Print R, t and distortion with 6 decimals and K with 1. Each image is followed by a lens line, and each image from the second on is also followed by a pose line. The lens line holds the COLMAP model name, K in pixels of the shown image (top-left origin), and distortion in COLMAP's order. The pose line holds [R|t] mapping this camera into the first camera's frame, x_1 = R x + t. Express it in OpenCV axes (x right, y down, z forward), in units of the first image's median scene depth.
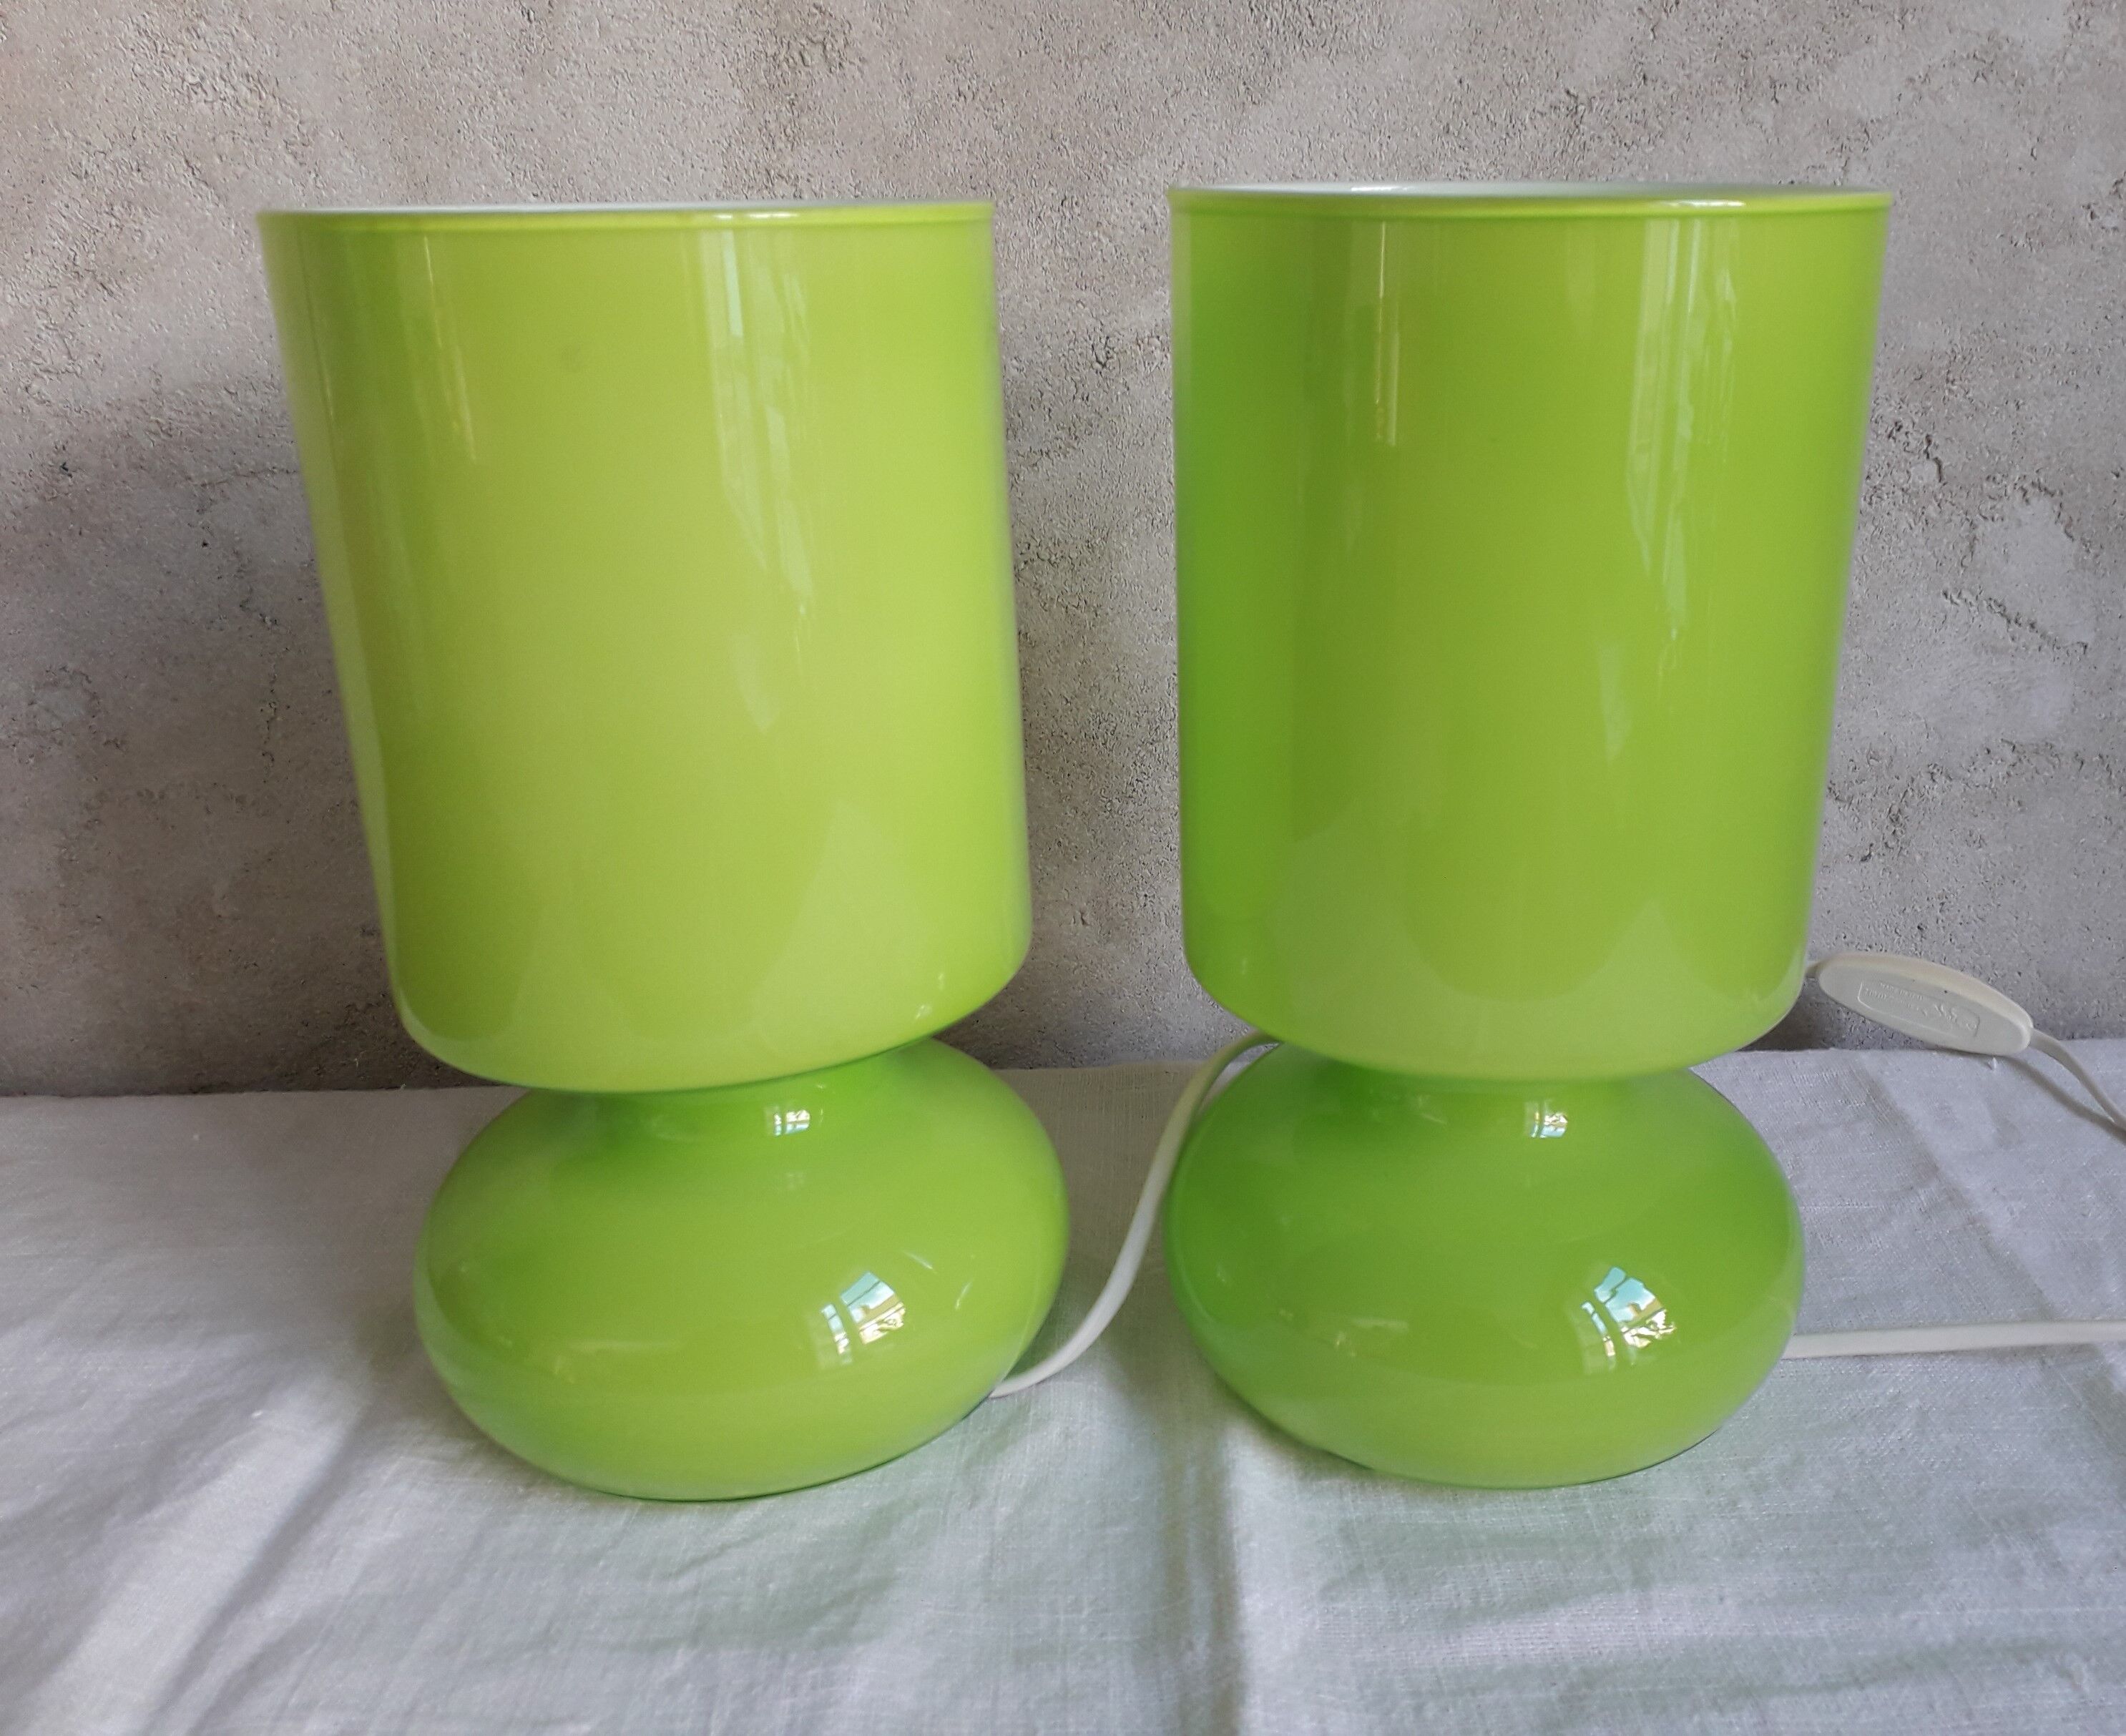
lens RADIAL K [[1821.7, 0, 1156.4], [0, 1821.7, 883.6], [0, 0, 1]] dist [-0.014937, 0.009473]
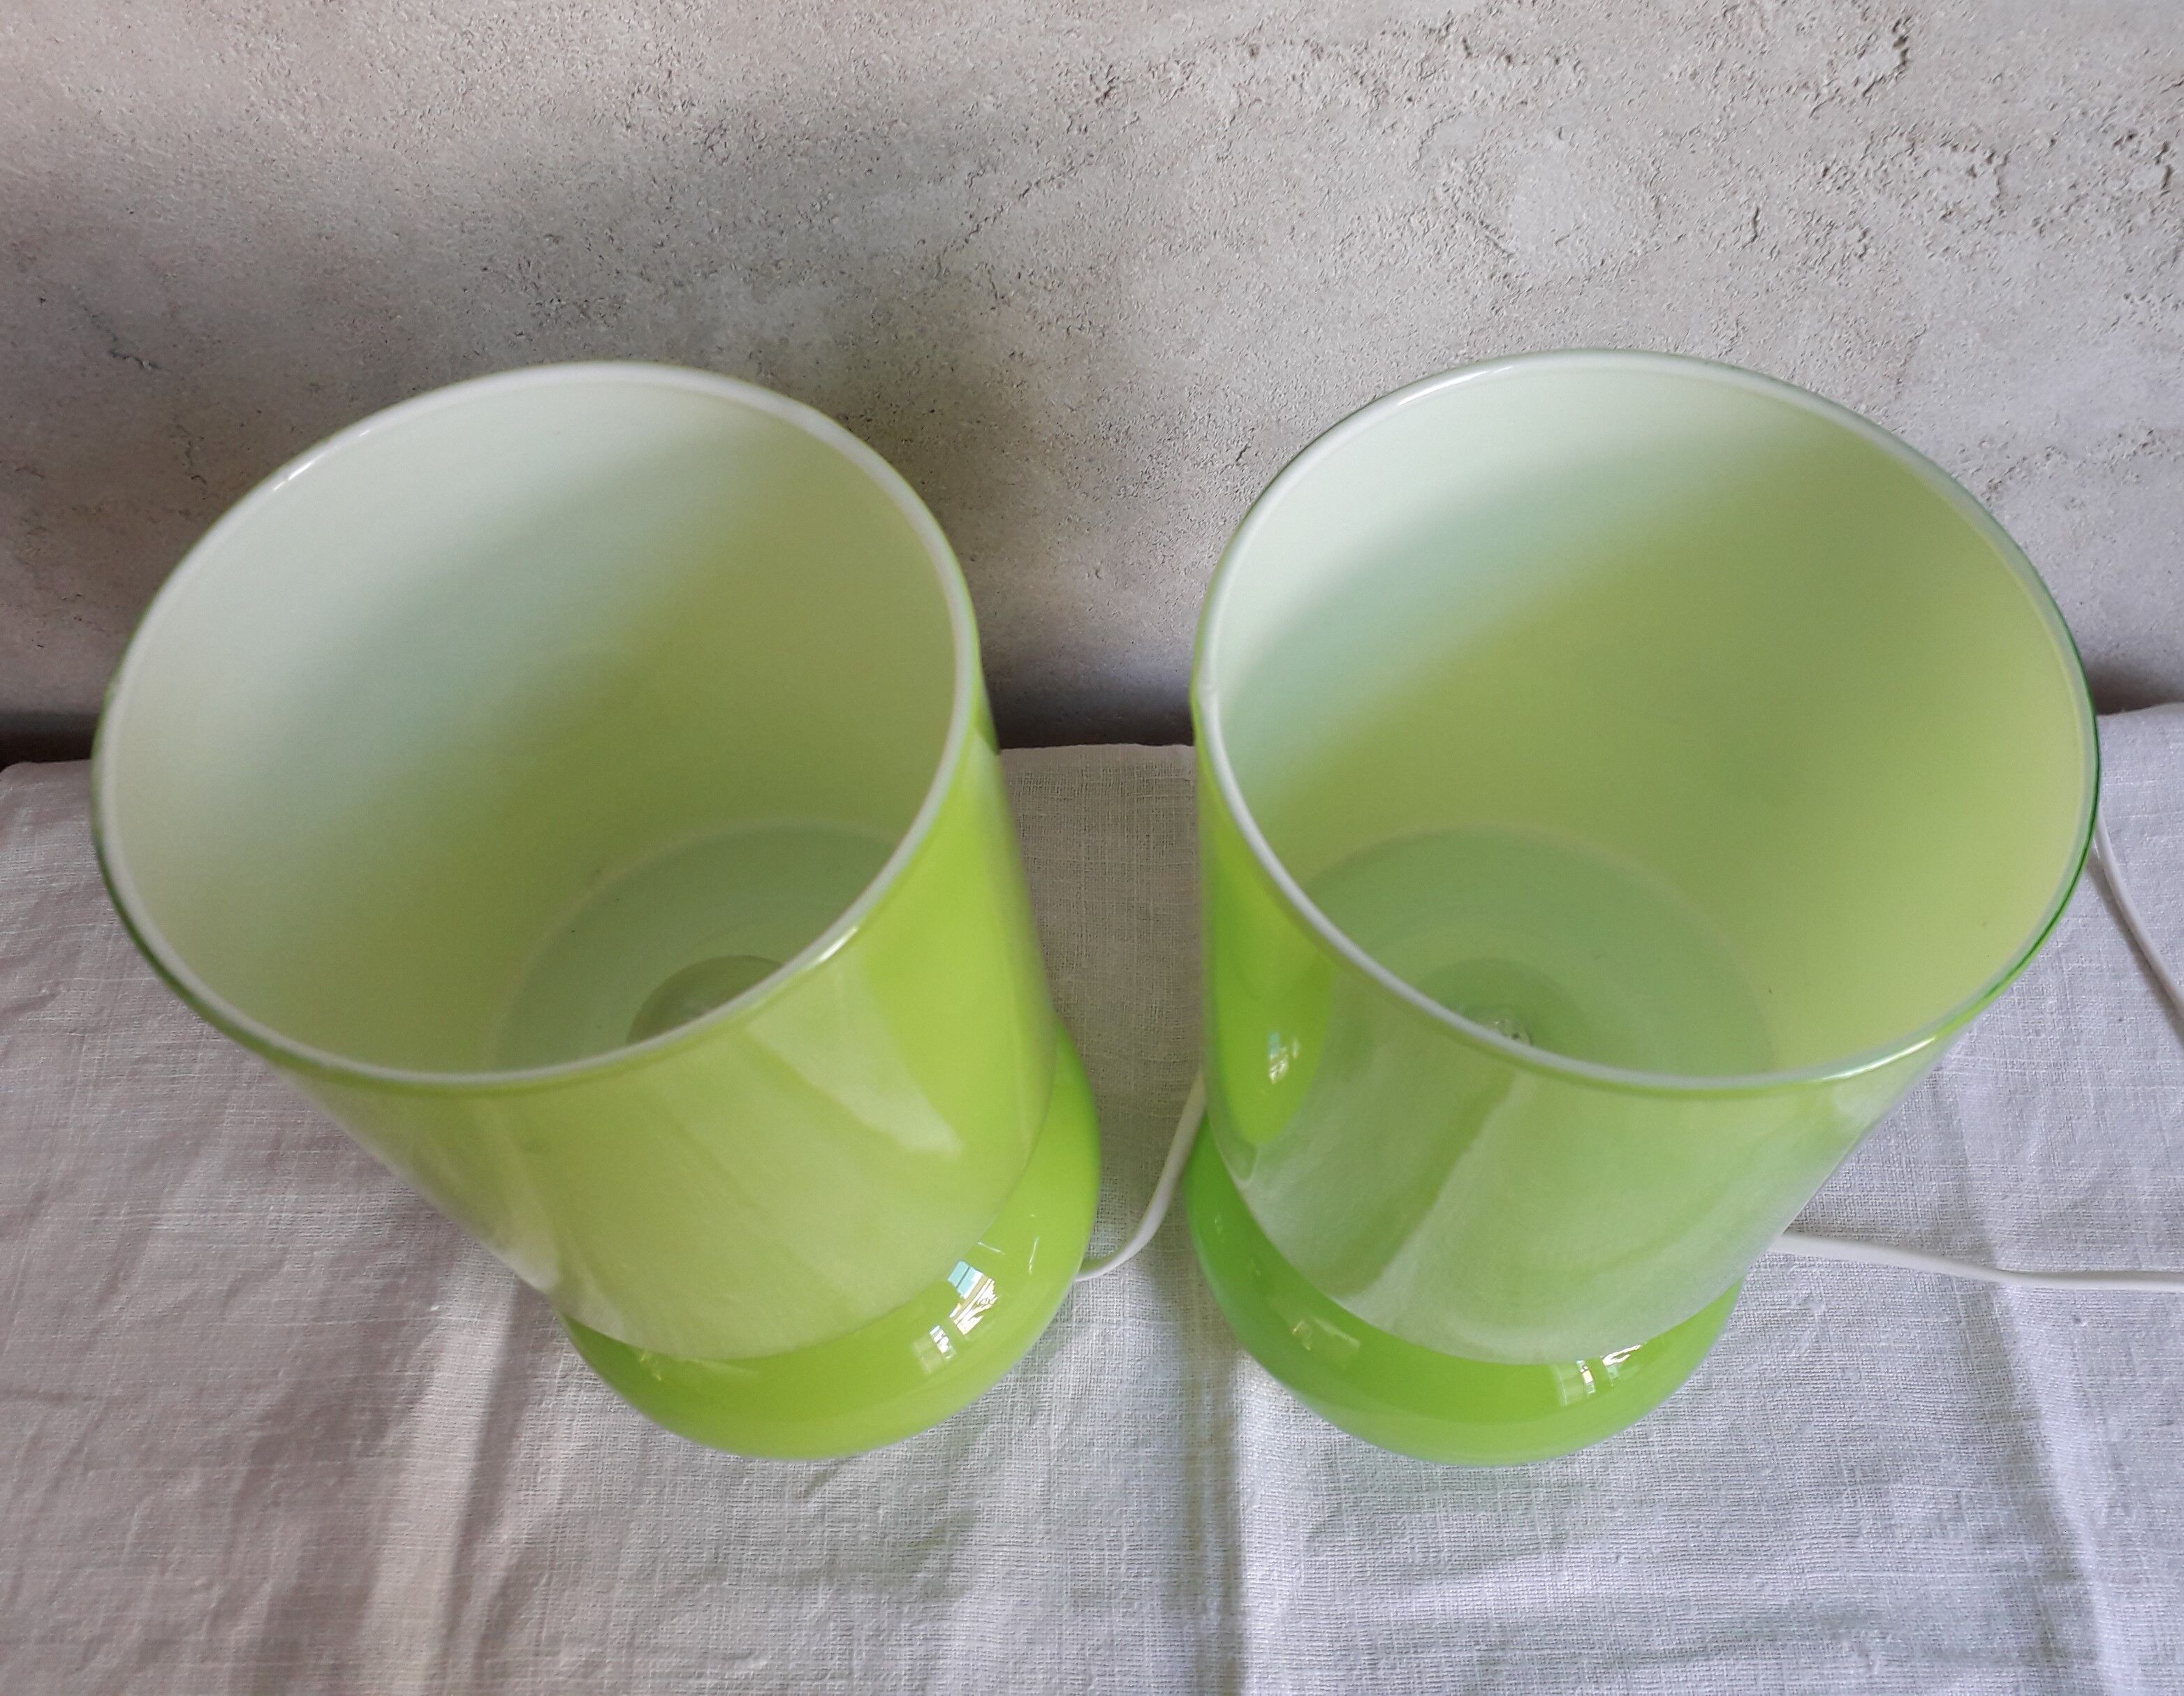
lens RADIAL K [[1776.7, 0, 1126.7], [0, 1776.7, 844.9], [0, 0, 1]] dist [-0.013305, 0.016066]
pose [[0.999641, -0.003595, -0.026555, -0.001666], [0.019646, 0.772231, 0.635038, -0.685120], [0.018224, -0.635332, 0.772024, 0.291714]]
